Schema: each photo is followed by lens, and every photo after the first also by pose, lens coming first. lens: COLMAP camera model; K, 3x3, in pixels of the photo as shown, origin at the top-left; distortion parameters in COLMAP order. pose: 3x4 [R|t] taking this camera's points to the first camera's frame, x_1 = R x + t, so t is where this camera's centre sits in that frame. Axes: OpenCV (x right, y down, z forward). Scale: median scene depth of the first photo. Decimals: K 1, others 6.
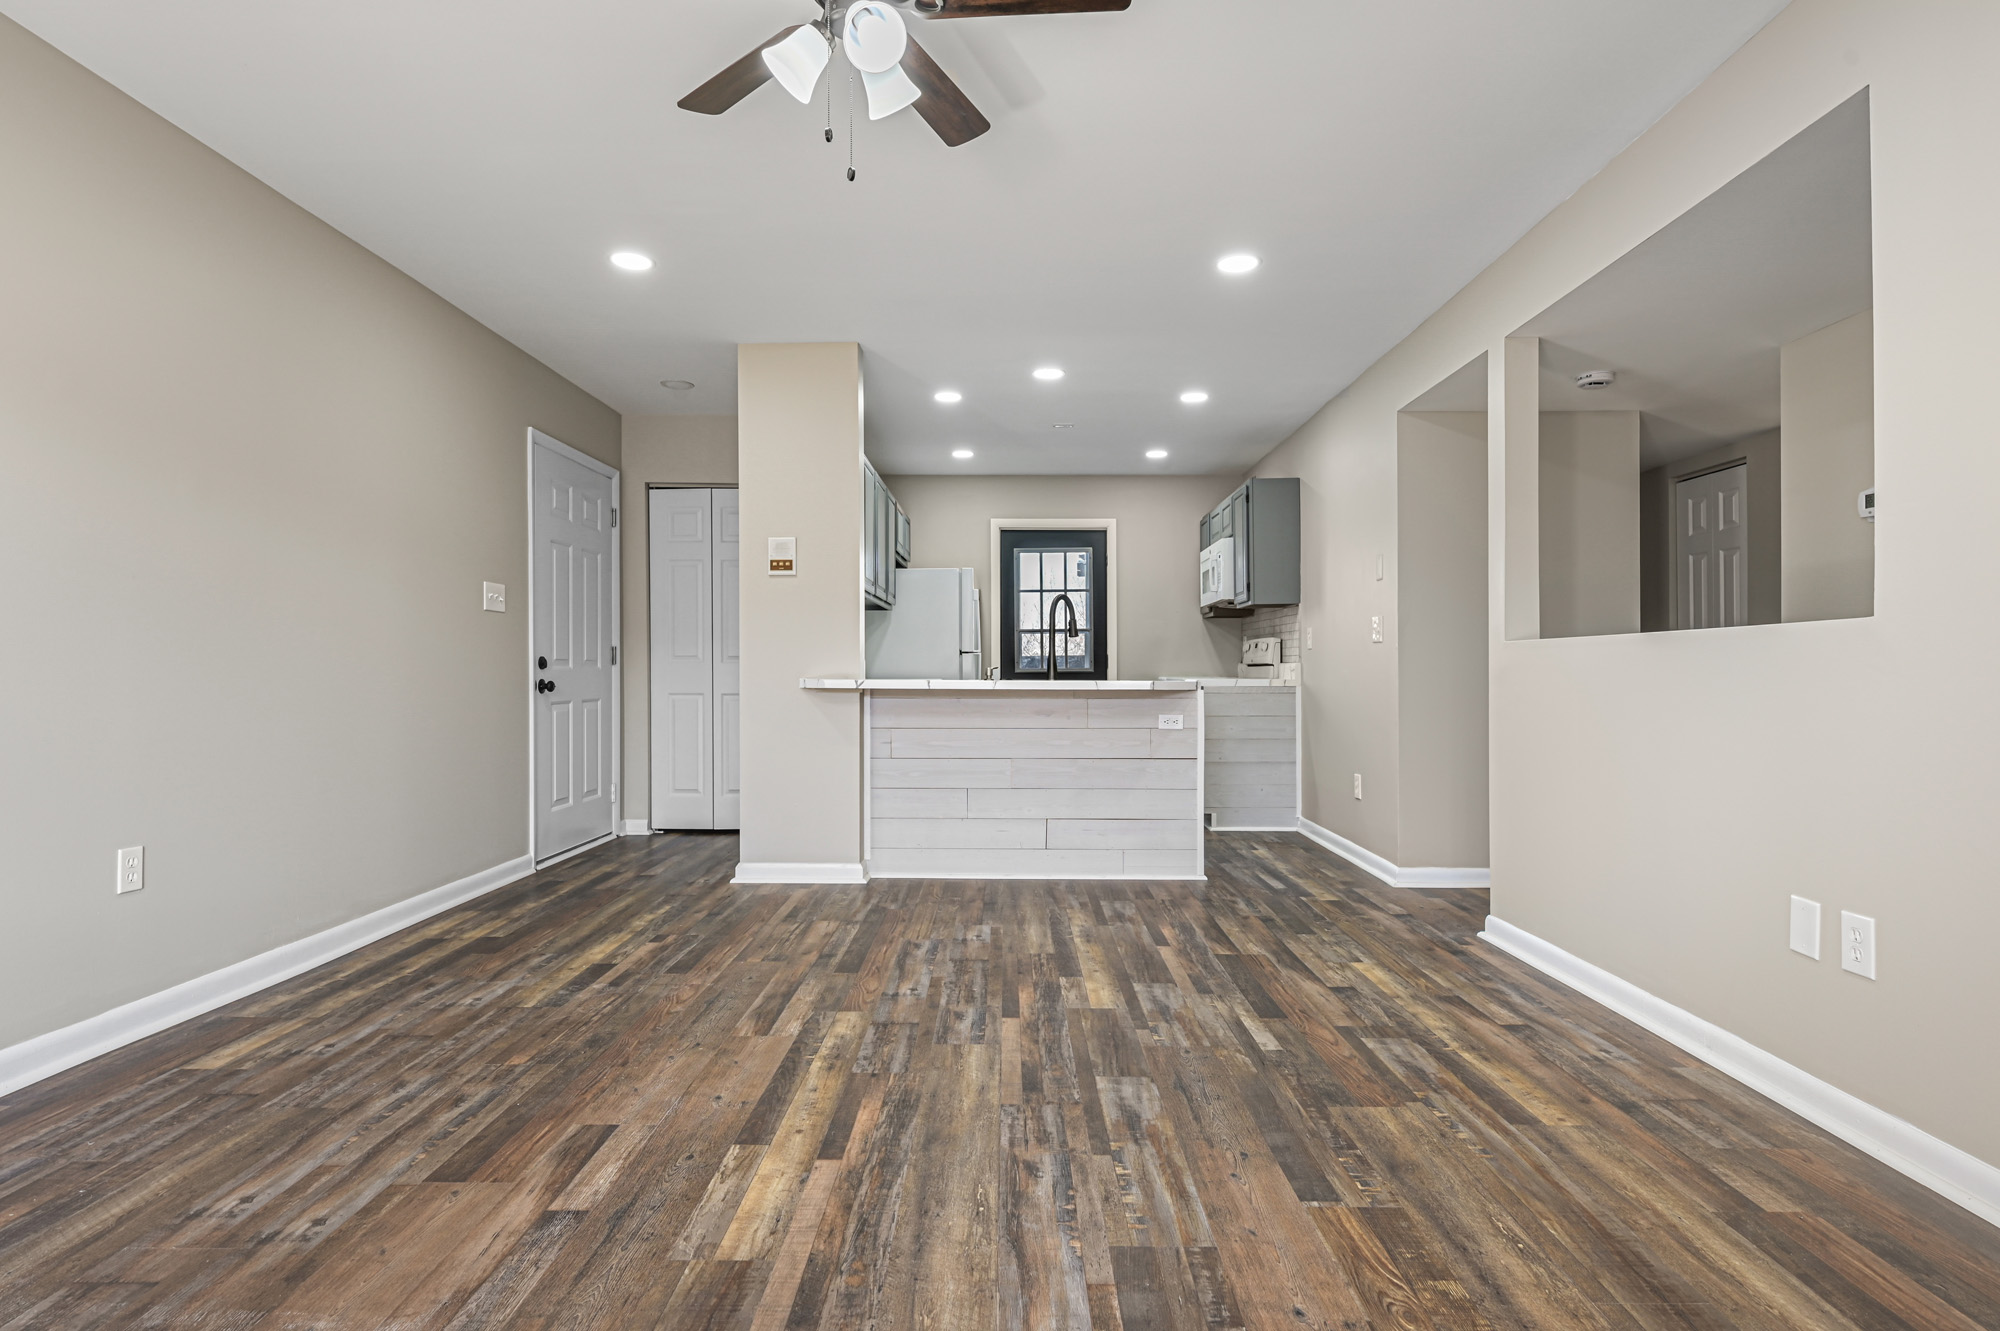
lens RADIAL K [[998.6, 0, 1000.0], [0, 998.6, 665.5], [0, 0, 1]] dist [-0.000346, 0.000100]
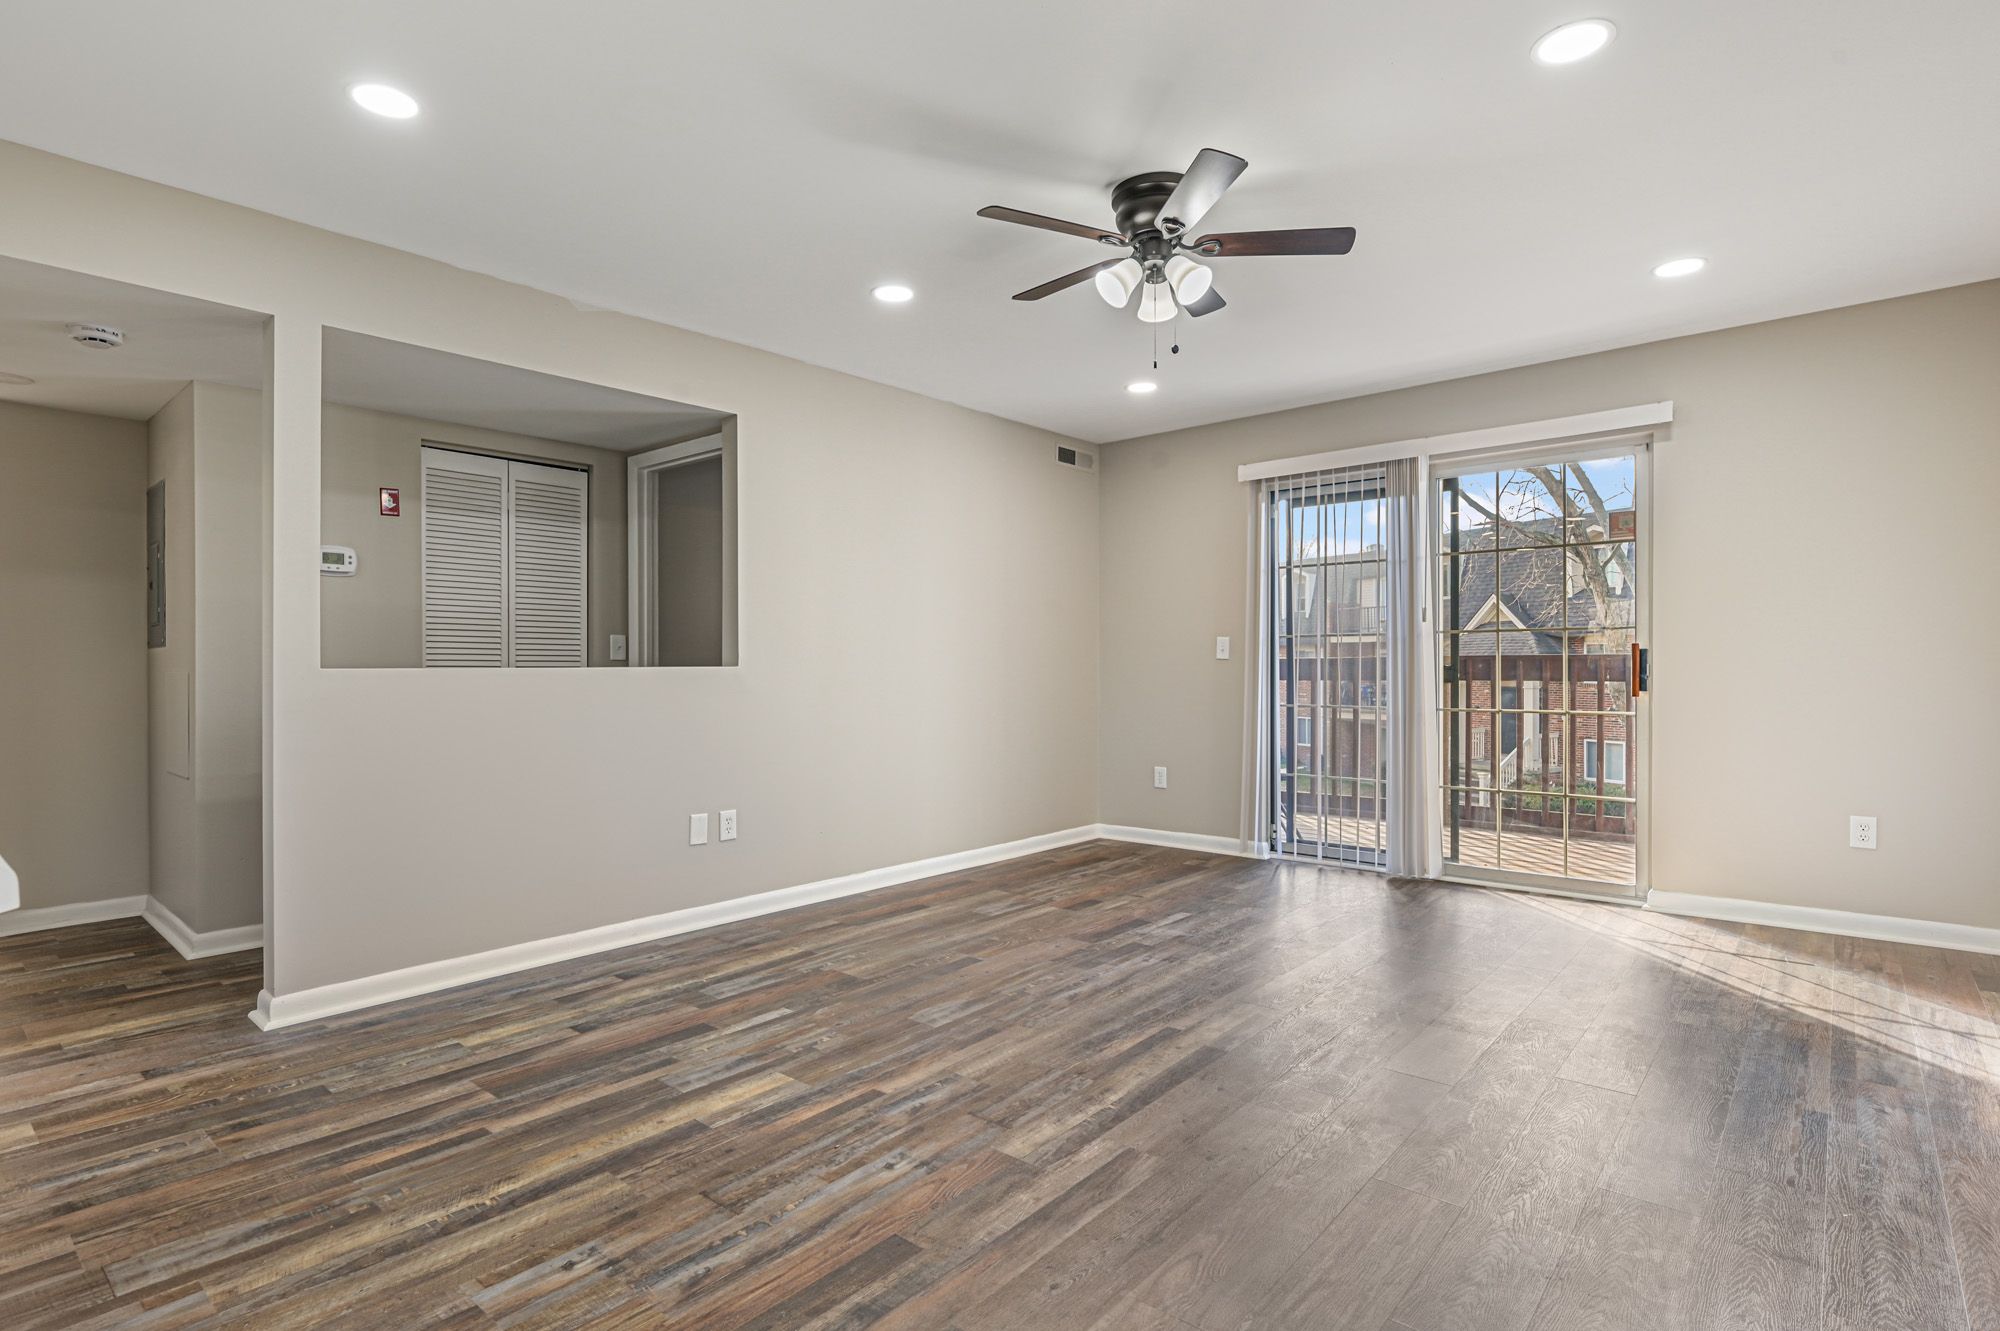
lens RADIAL K [[994.0, 0, 1005.7], [0, 994.0, 671.9], [0, 0, 1]] dist [-0.000382, -0.000115]
pose [[-0.768647, 0.000368, 0.639673, -0.662789], [-0.000086, 1.000000, -0.000679, -0.026081], [-0.639673, -0.000577, -0.768647, 1.647152]]
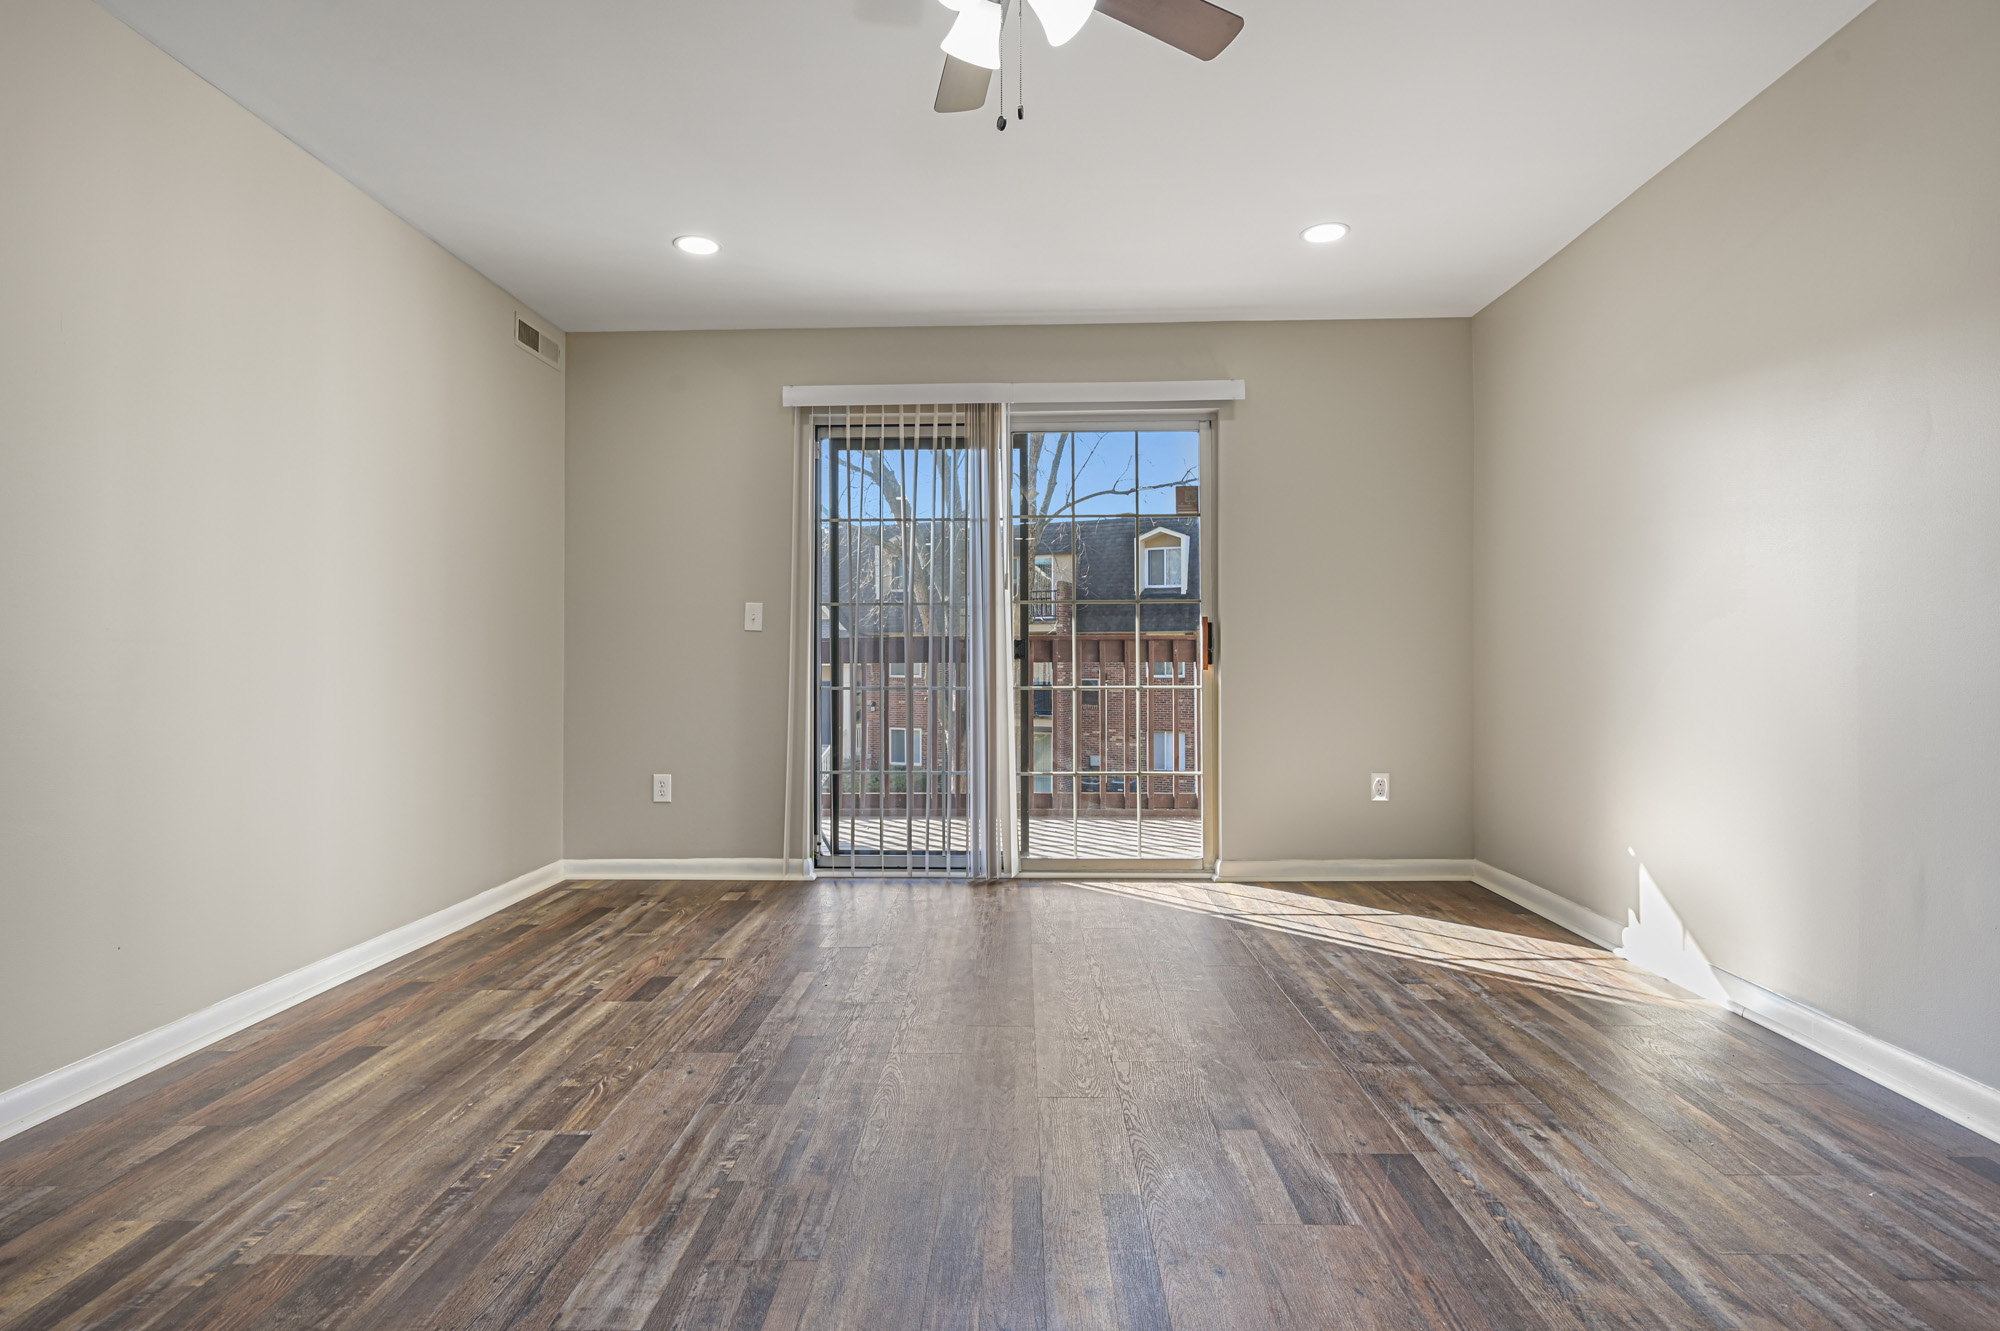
lens RADIAL K [[998.6, 0, 1000.0], [0, 998.6, 665.5], [0, 0, 1]] dist [-0.000346, 0.000100]
pose [[-0.999885, 0.003009, 0.014893, -0.115500], [0.002940, 0.999985, -0.004653, 0.010446], [-0.014907, -0.004609, -0.999878, 1.394269]]
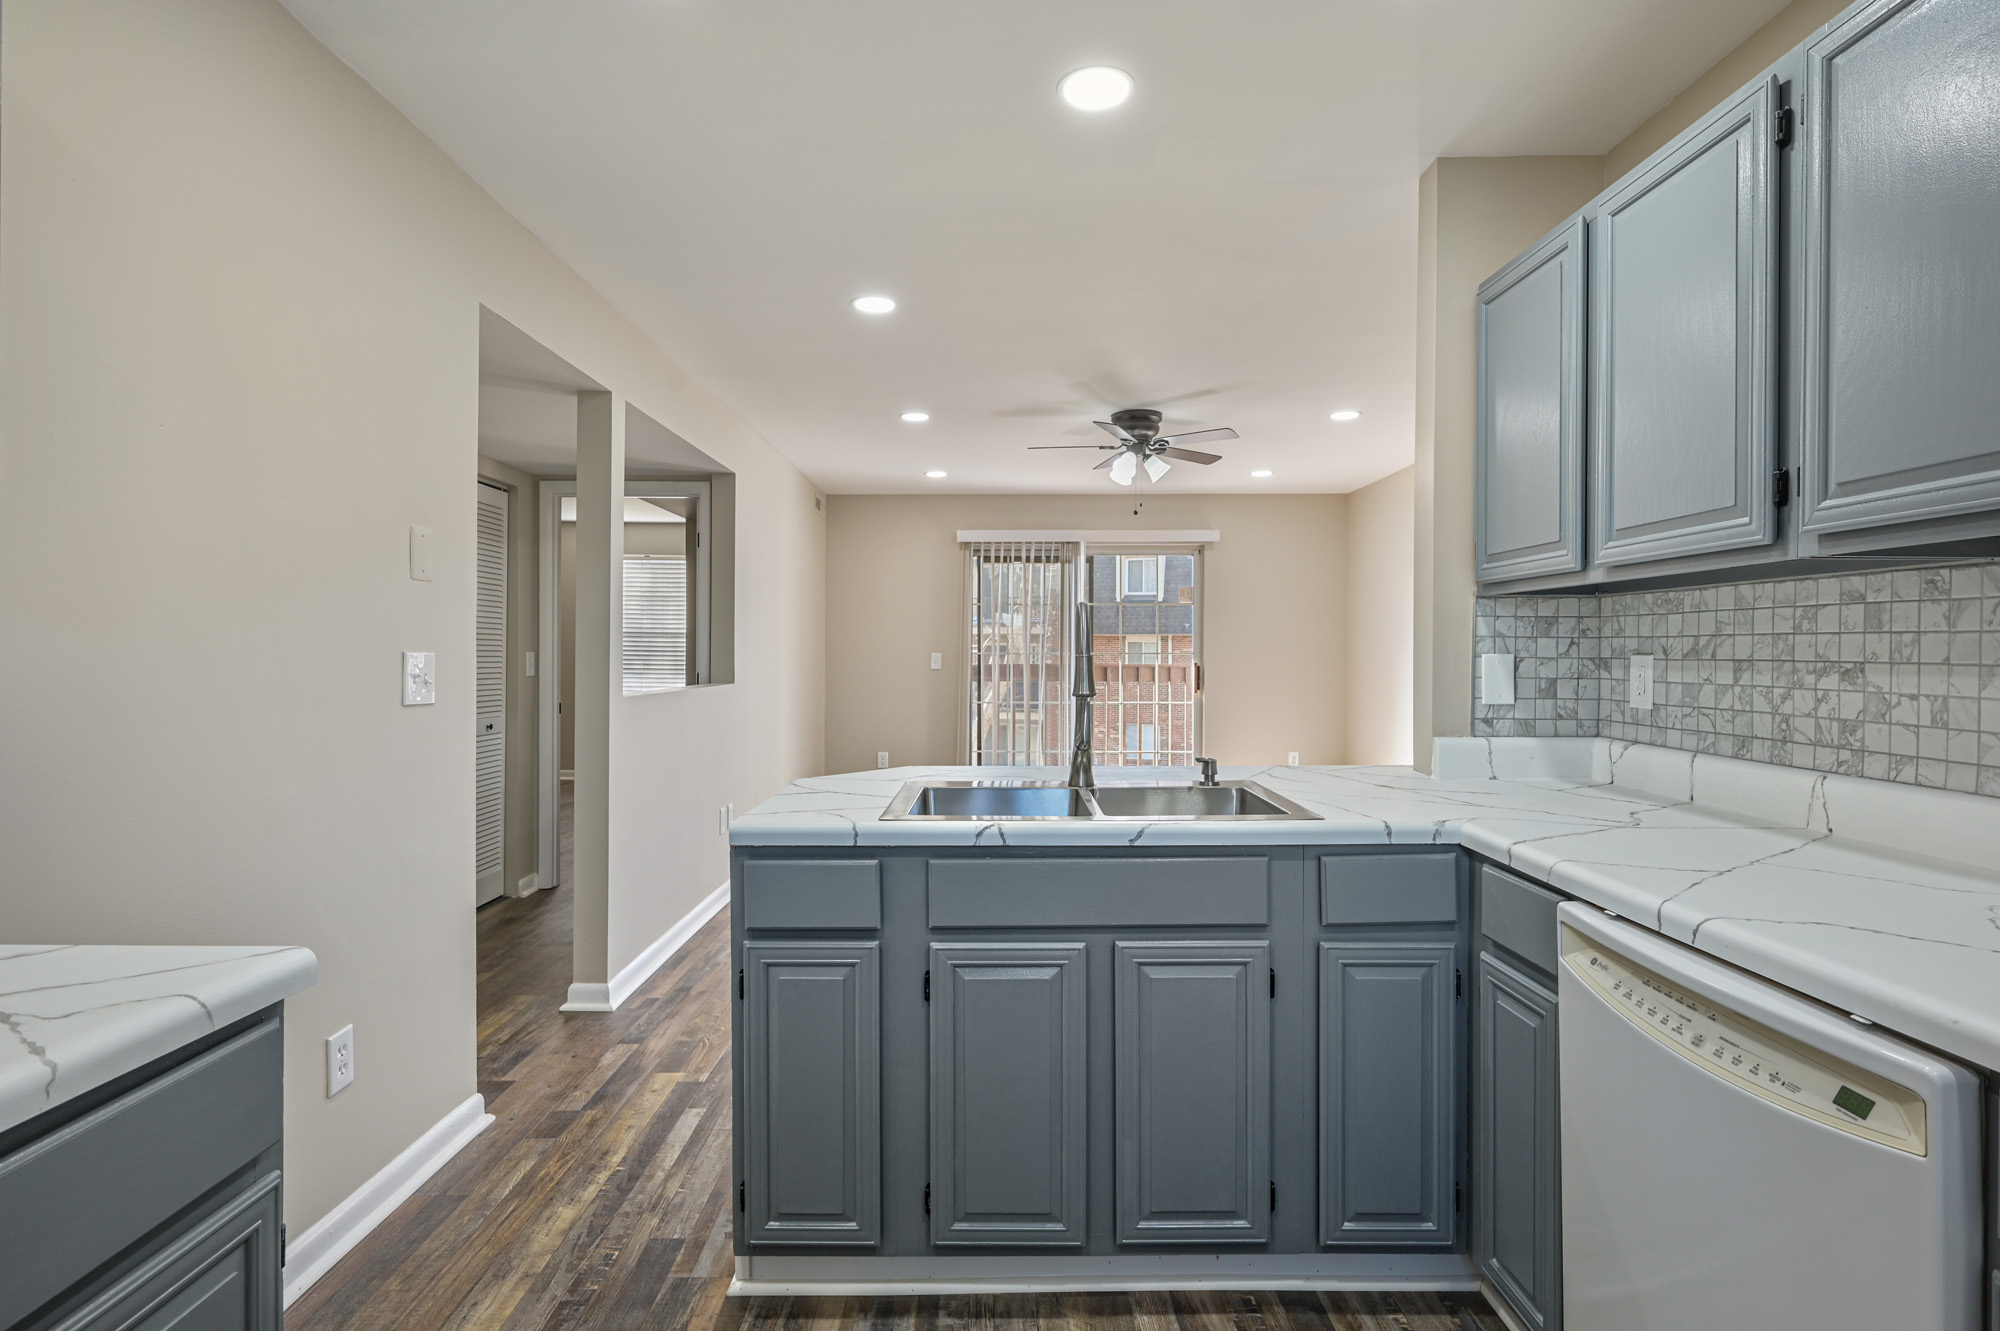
lens RADIAL K [[998.6, 0, 1000.0], [0, 998.6, 665.5], [0, 0, 1]] dist [-0.000346, 0.000100]
pose [[-0.999877, -0.001568, -0.015595, 0.173918], [-0.001638, 0.999989, 0.004472, -0.078022], [0.015588, 0.004497, -0.999868, 2.589386]]
